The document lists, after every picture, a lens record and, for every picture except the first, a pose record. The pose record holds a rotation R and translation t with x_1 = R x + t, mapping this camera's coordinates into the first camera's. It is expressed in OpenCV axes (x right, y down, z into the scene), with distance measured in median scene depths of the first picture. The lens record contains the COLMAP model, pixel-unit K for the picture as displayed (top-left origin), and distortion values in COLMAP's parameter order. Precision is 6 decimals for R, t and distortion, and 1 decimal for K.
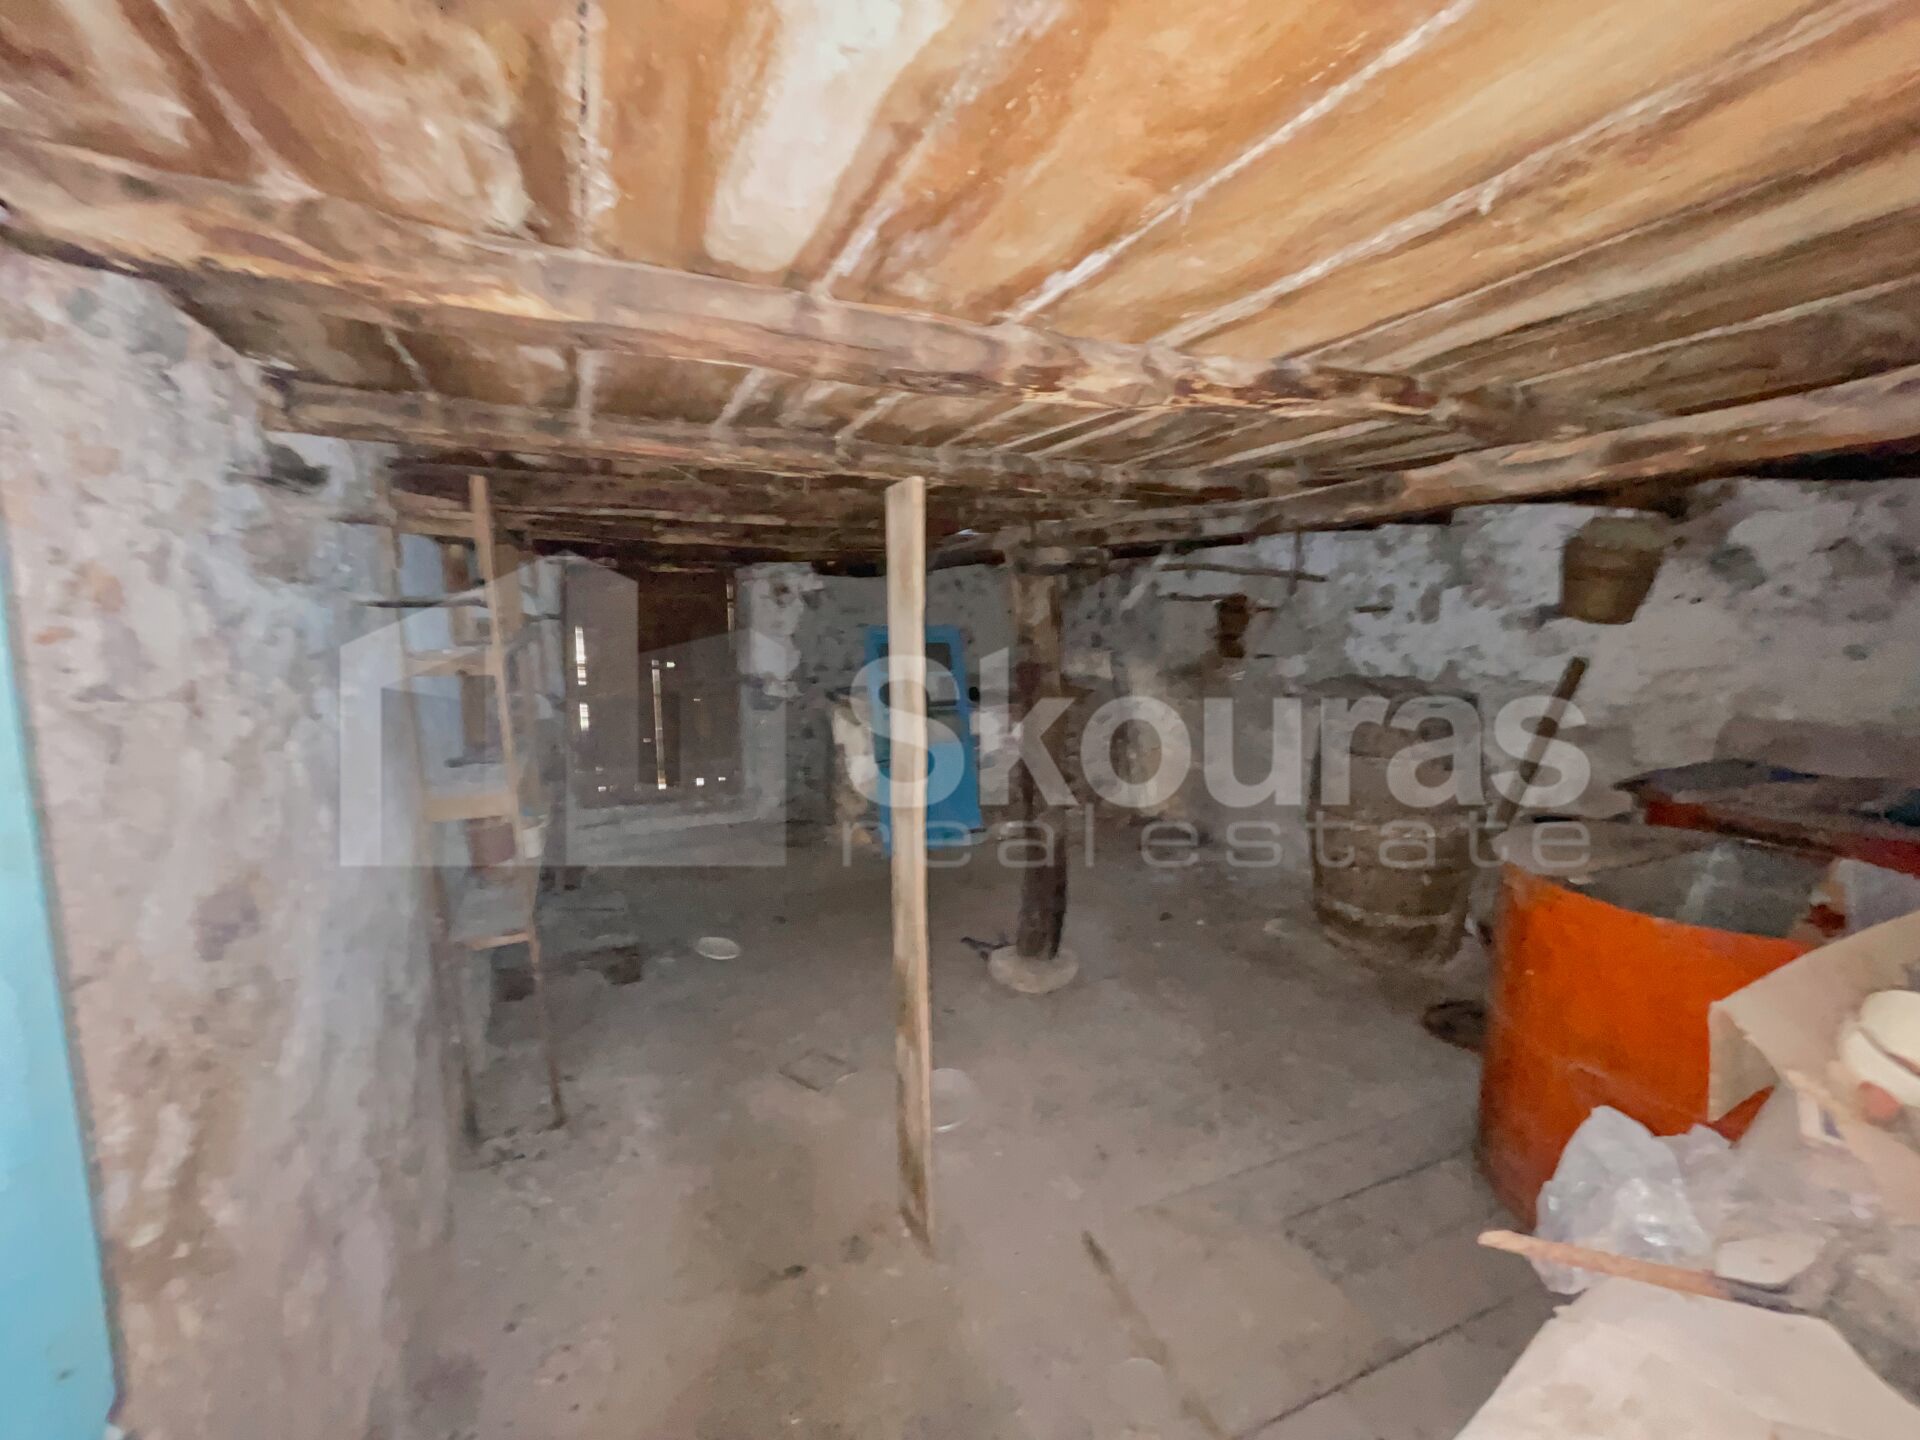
lens RADIAL K [[778.1, 0, 960.0], [0, 778.1, 720.0], [0, 0, 1]] dist [-0.001418, -0.000094]
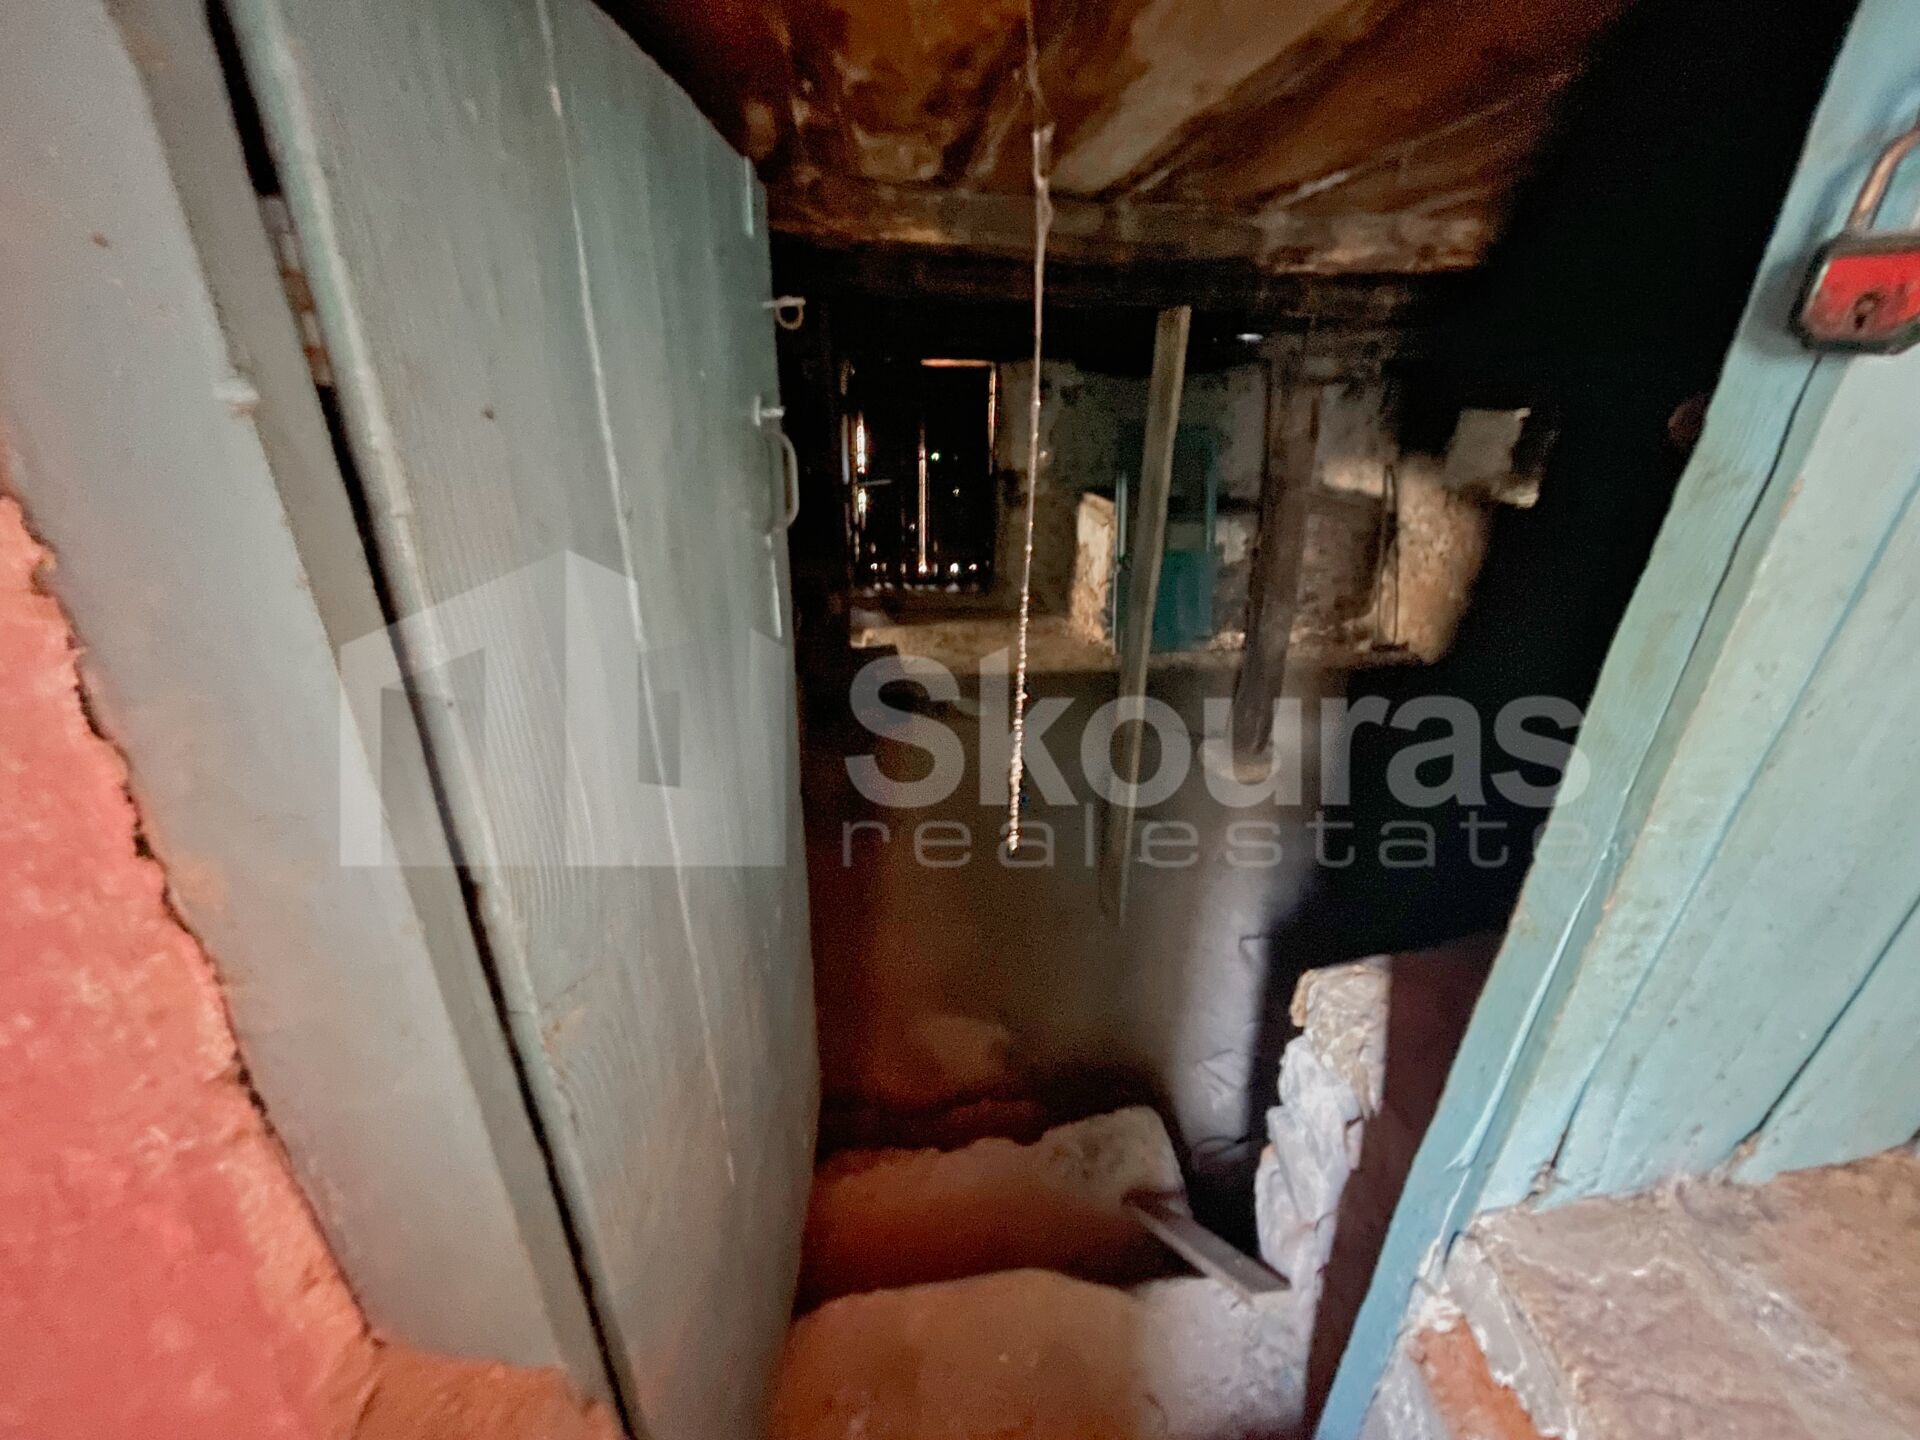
lens RADIAL K [[778.1, 0, 960.0], [0, 778.1, 720.0], [0, 0, 1]] dist [-0.001418, -0.000094]
pose [[0.951679, 0.138777, -0.273949, 0.040189], [-0.065661, 0.963391, 0.259934, -0.009901], [0.299993, -0.229386, 0.925951, -0.452993]]
